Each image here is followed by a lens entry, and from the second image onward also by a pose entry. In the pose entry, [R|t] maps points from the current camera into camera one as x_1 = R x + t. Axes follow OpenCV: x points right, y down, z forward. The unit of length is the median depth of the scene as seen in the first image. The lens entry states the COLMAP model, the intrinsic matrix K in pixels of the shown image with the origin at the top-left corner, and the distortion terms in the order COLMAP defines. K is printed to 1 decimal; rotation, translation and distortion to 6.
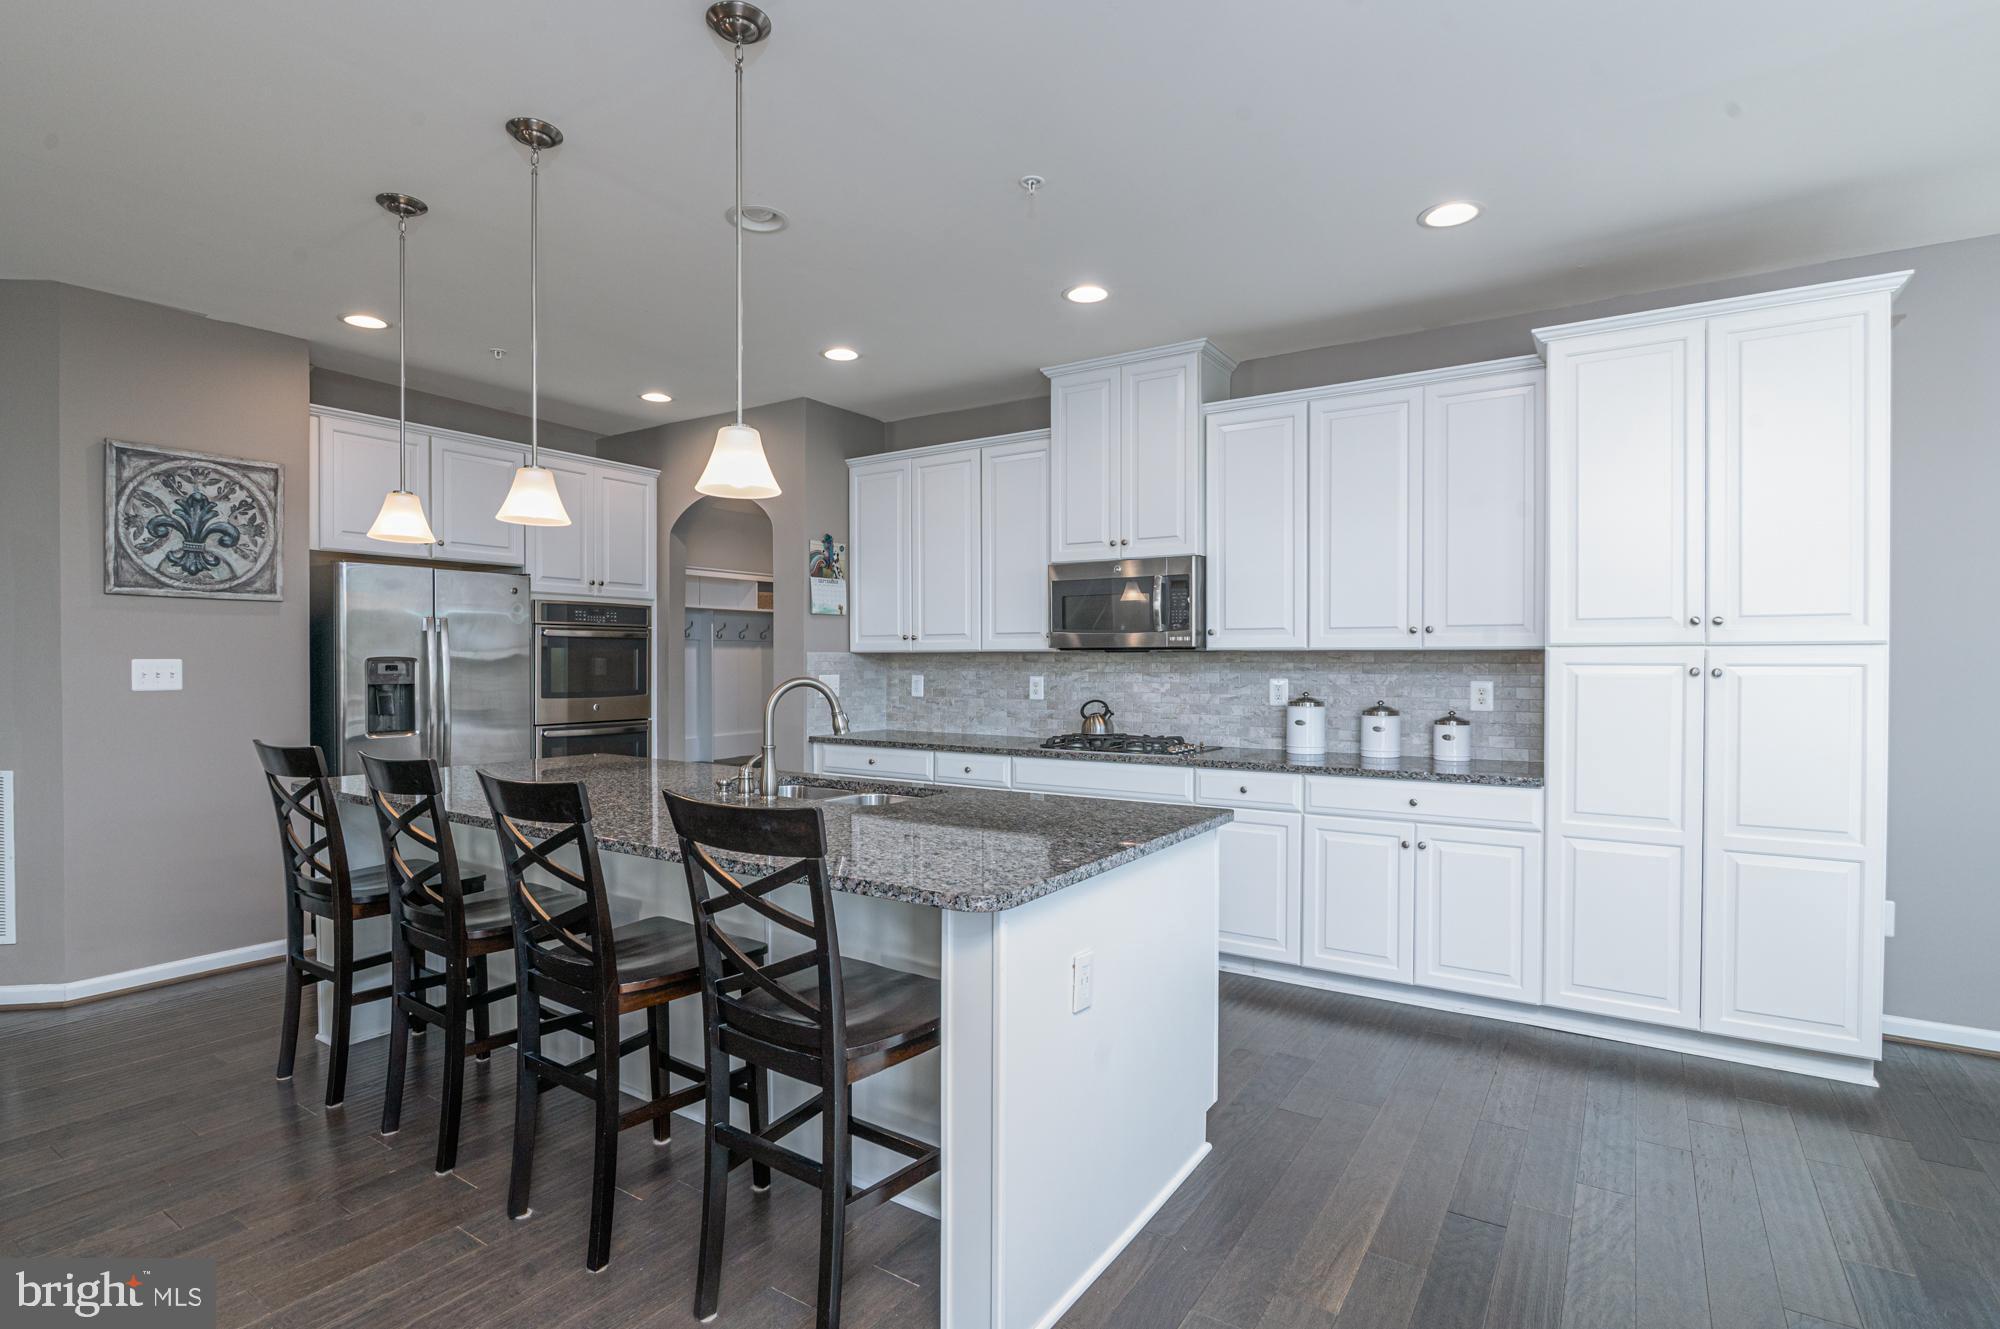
lens RADIAL K [[960.3, 0, 1040.8], [0, 960.3, 665.9], [0, 0, 1]] dist [-0.003785, -0.000268]
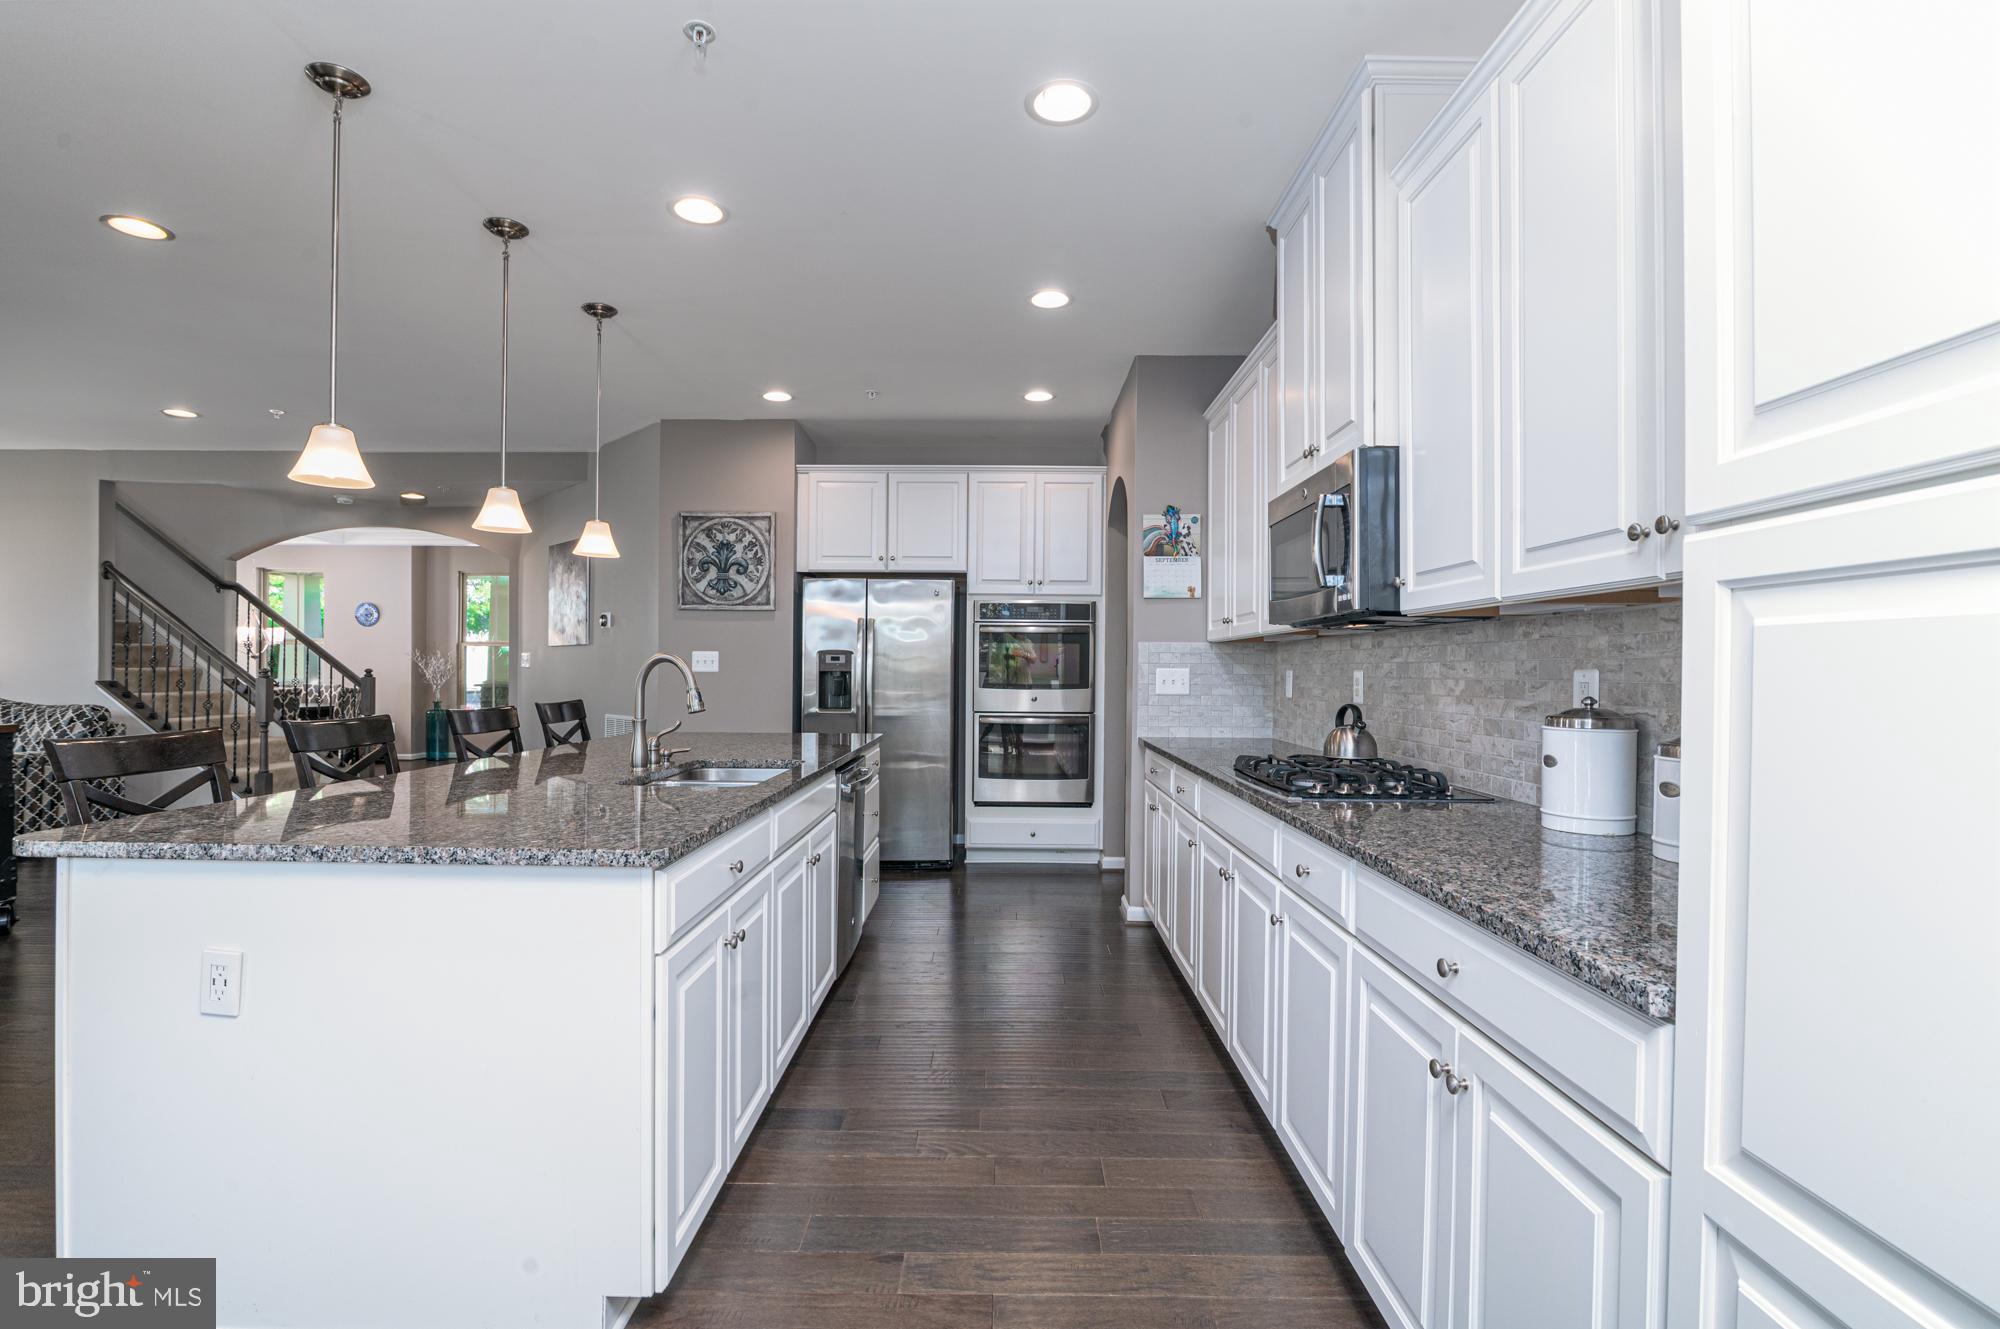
lens RADIAL K [[935.6, 0, 1009.2], [0, 935.6, 667.4], [0, 0, 1]] dist [-0.000259, -0.000010]
pose [[0.529568, 0.000554, -0.848267, 0.537189], [-0.011370, 0.999915, -0.006445, 0.020331], [0.848191, 0.013058, 0.529529, 0.560089]]
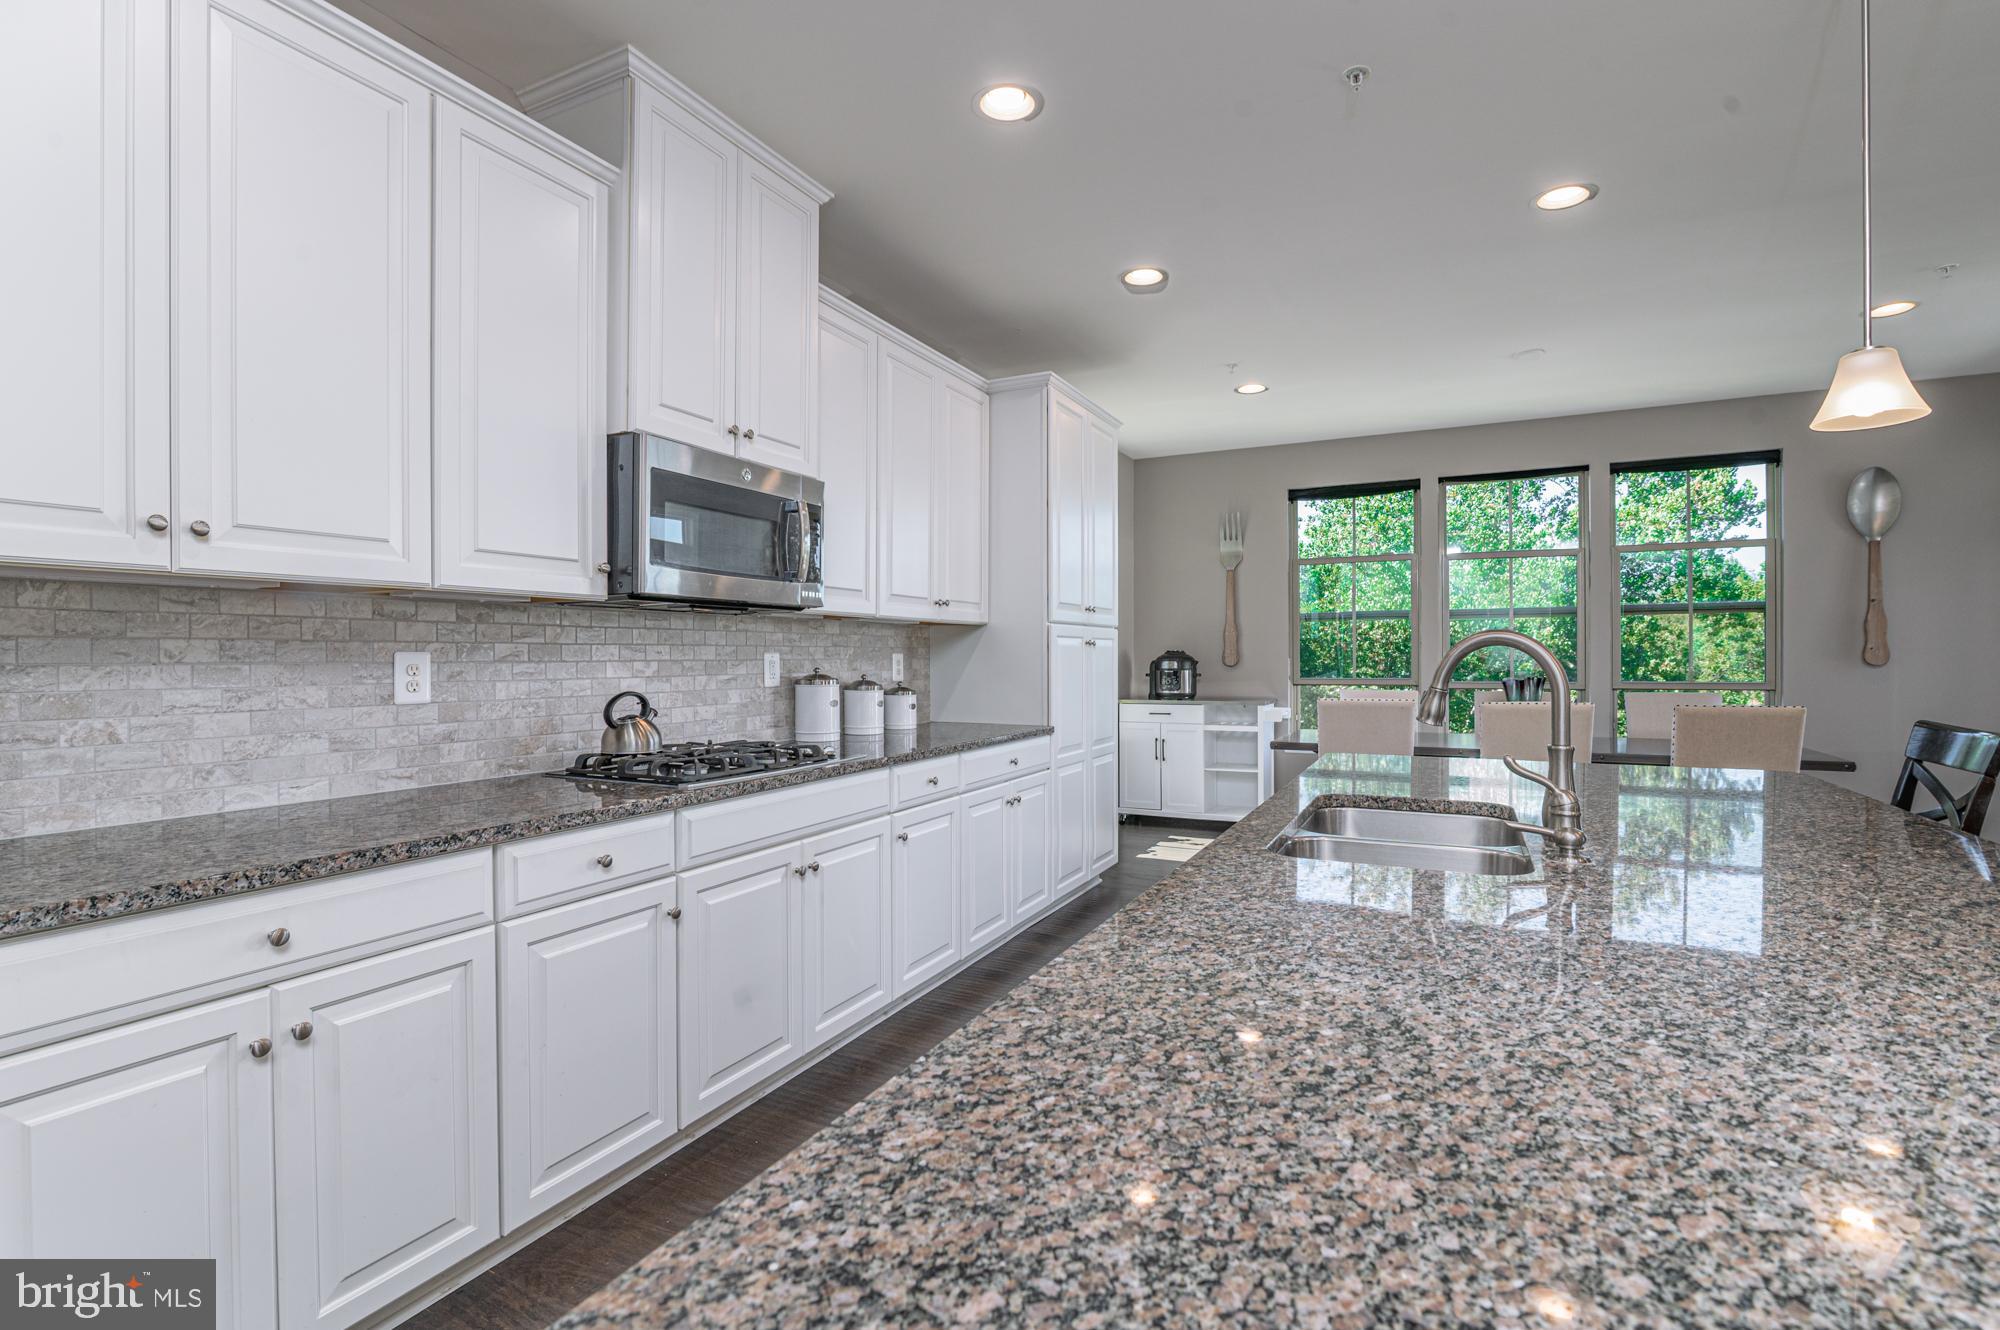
lens RADIAL K [[954.9, 0, 1000.0], [0, 954.9, 665.0], [0, 0, 1]] dist [-0.001479, -0.000238]
pose [[-0.100559, -0.007575, 0.994902, -0.602617], [0.011149, 0.999900, 0.008740, 0.020346], [-0.994869, 0.011971, -0.100465, 0.978029]]
